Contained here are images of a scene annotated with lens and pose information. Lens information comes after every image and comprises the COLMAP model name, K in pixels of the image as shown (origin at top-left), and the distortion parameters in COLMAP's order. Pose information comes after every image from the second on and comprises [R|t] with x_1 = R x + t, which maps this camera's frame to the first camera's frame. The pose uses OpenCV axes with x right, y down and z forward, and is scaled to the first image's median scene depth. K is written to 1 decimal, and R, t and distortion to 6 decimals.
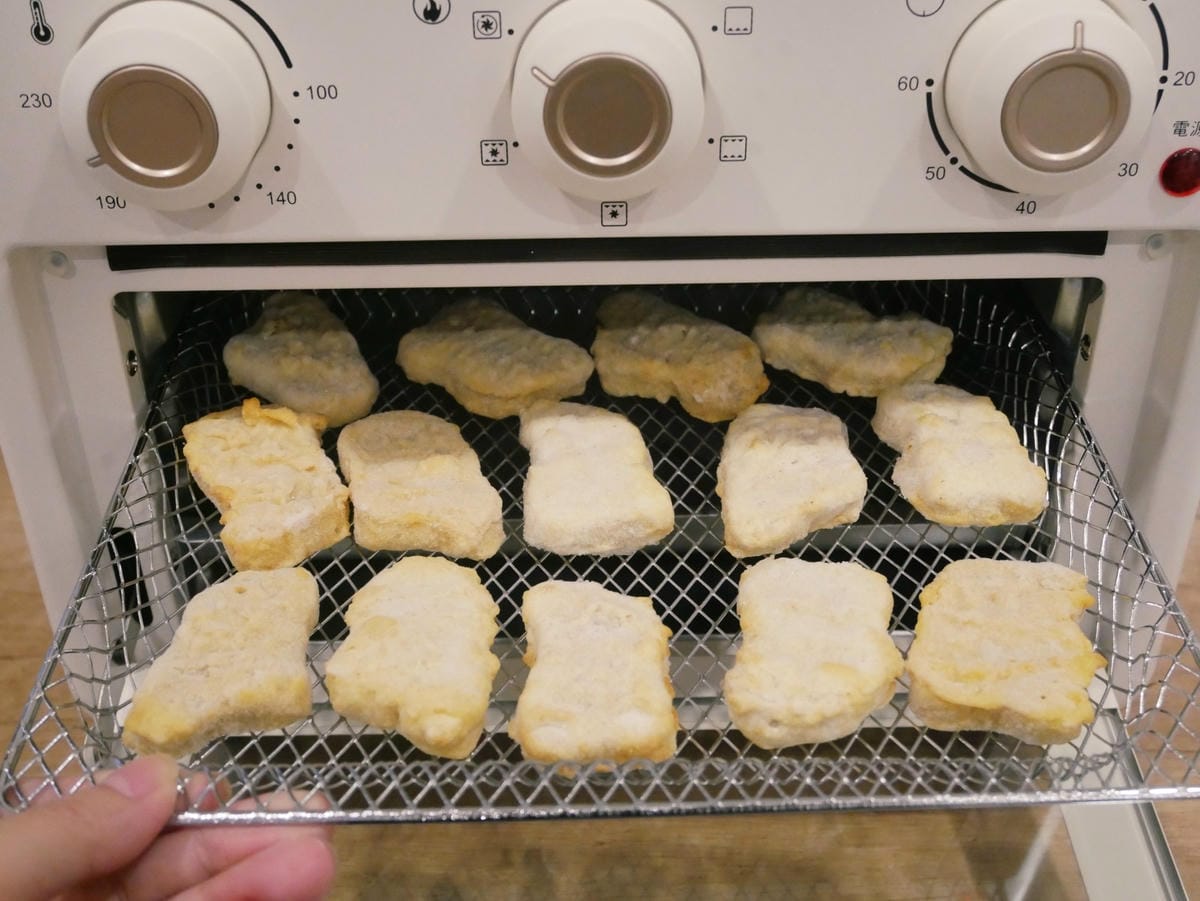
lens RADIAL K [[1404.8, 0, 600.8], [0, 1404.8, 451.3], [0, 0, 1]] dist [-0.026558, 0.011318]
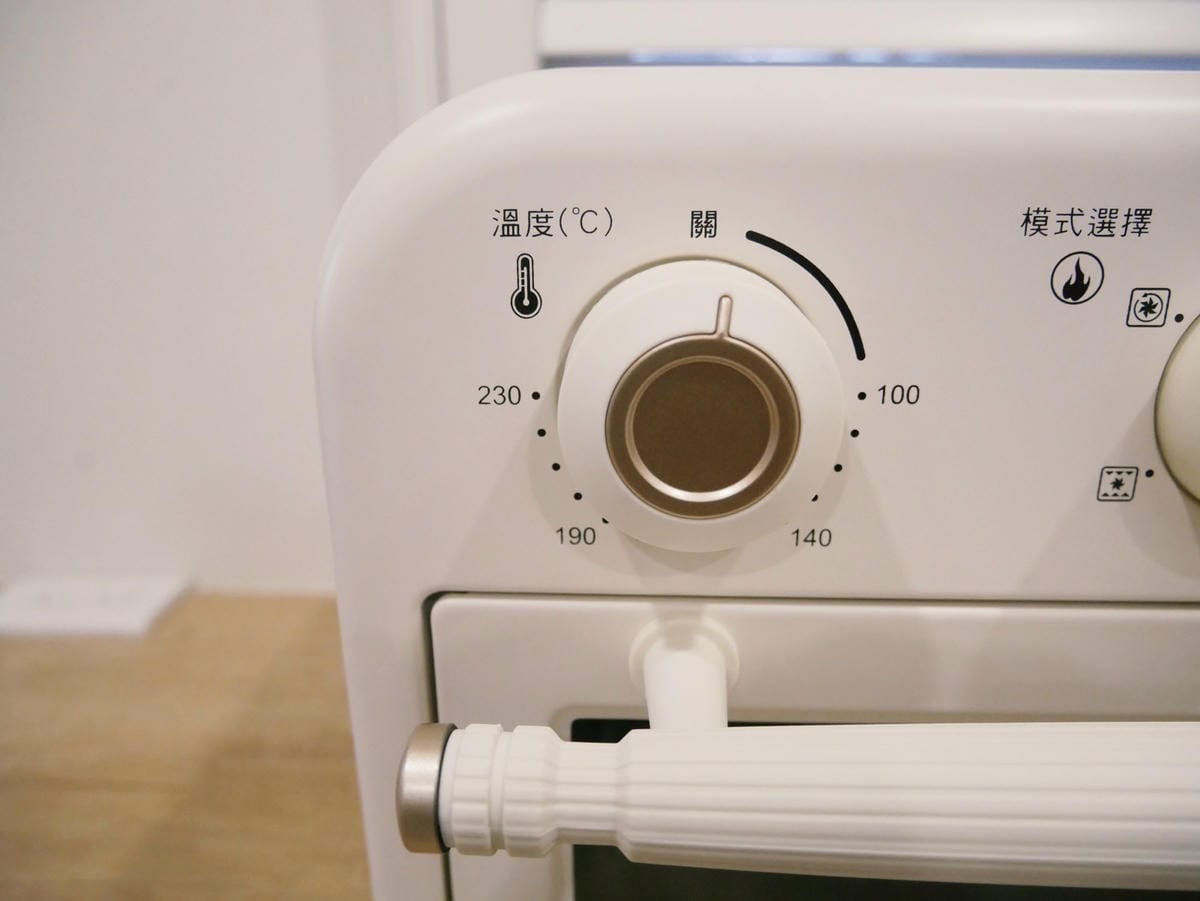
lens RADIAL K [[869.3, 0, 600.0], [0, 869.3, 450.5], [0, 0, 1]] dist [-0.069958, 0.028357]
pose [[0.998061, 0.024847, -0.057074, -0.325910], [-0.038648, 0.966106, -0.255238, -0.110261], [0.048798, 0.256948, 0.965192, 0.574819]]
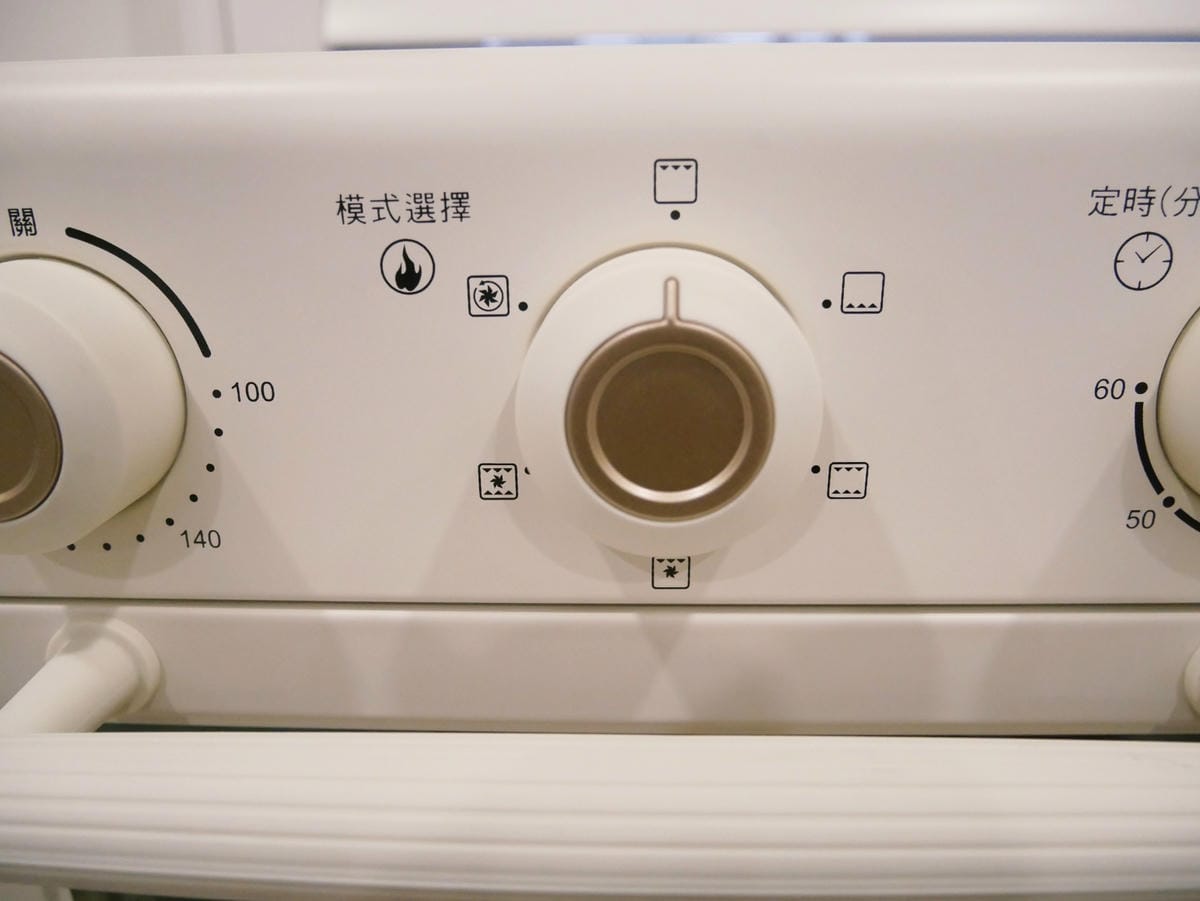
lens RADIAL K [[891.4, 0, 601.3], [0, 891.4, 458.3], [0, 0, 1]] dist [-0.060008, 0.015987]
pose [[0.998999, 0.013986, -0.042496, -0.007133], [-0.023843, 0.970181, -0.241208, -0.122755], [0.037856, 0.241980, 0.969543, 0.590285]]
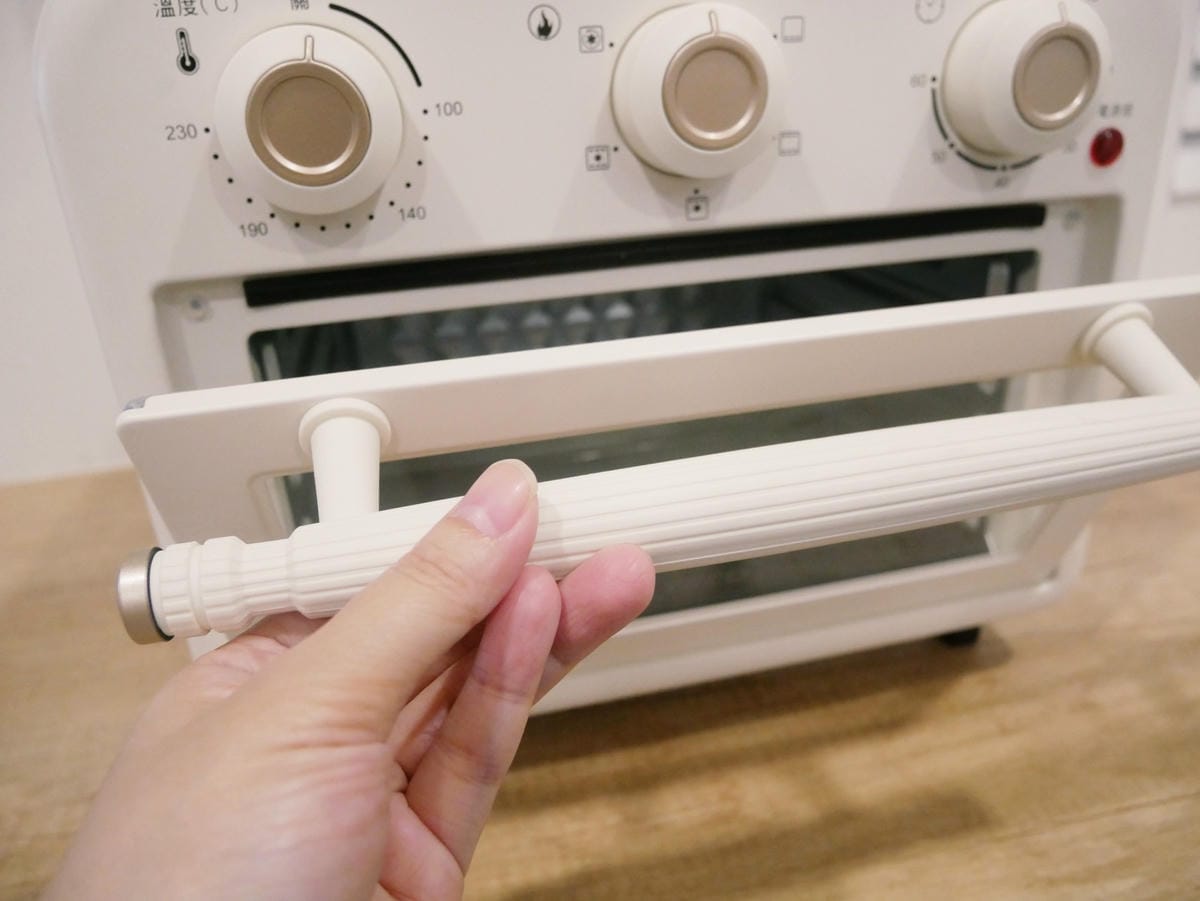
lens RADIAL K [[869.3, 0, 600.0], [0, 869.3, 450.5], [0, 0, 1]] dist [-0.069958, 0.028357]
pose [[0.976075, -0.123038, 0.179274, -0.237848], [0.149429, 0.978521, -0.142010, 0.128298], [-0.157951, 0.165401, 0.973496, 0.355522]]
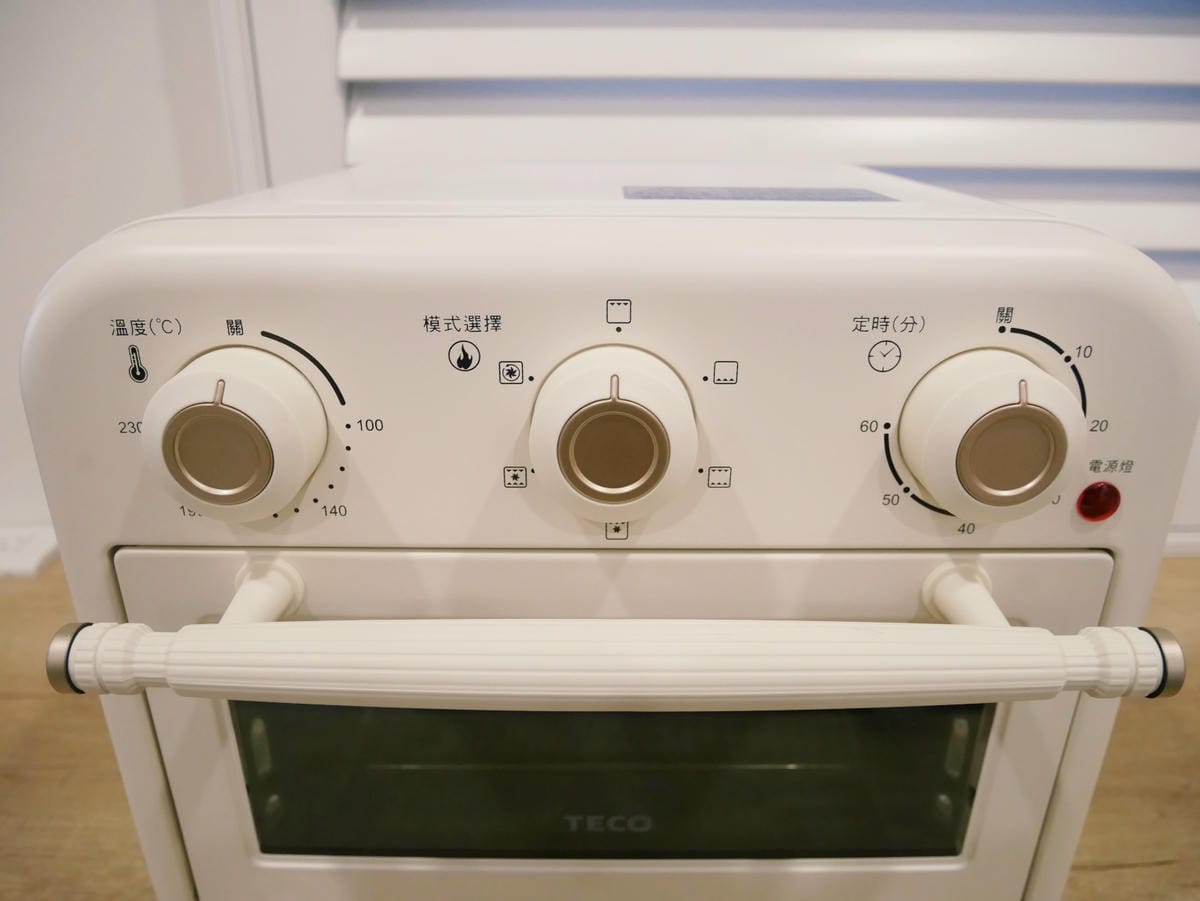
lens RADIAL K [[869.3, 0, 600.0], [0, 869.3, 450.5], [0, 0, 1]] dist [-0.069958, 0.028357]
pose [[0.999833, 0.017158, -0.006233, -0.001186], [-0.018013, 0.982675, -0.184460, -0.105060], [0.002960, 0.184541, 0.982820, 0.291411]]
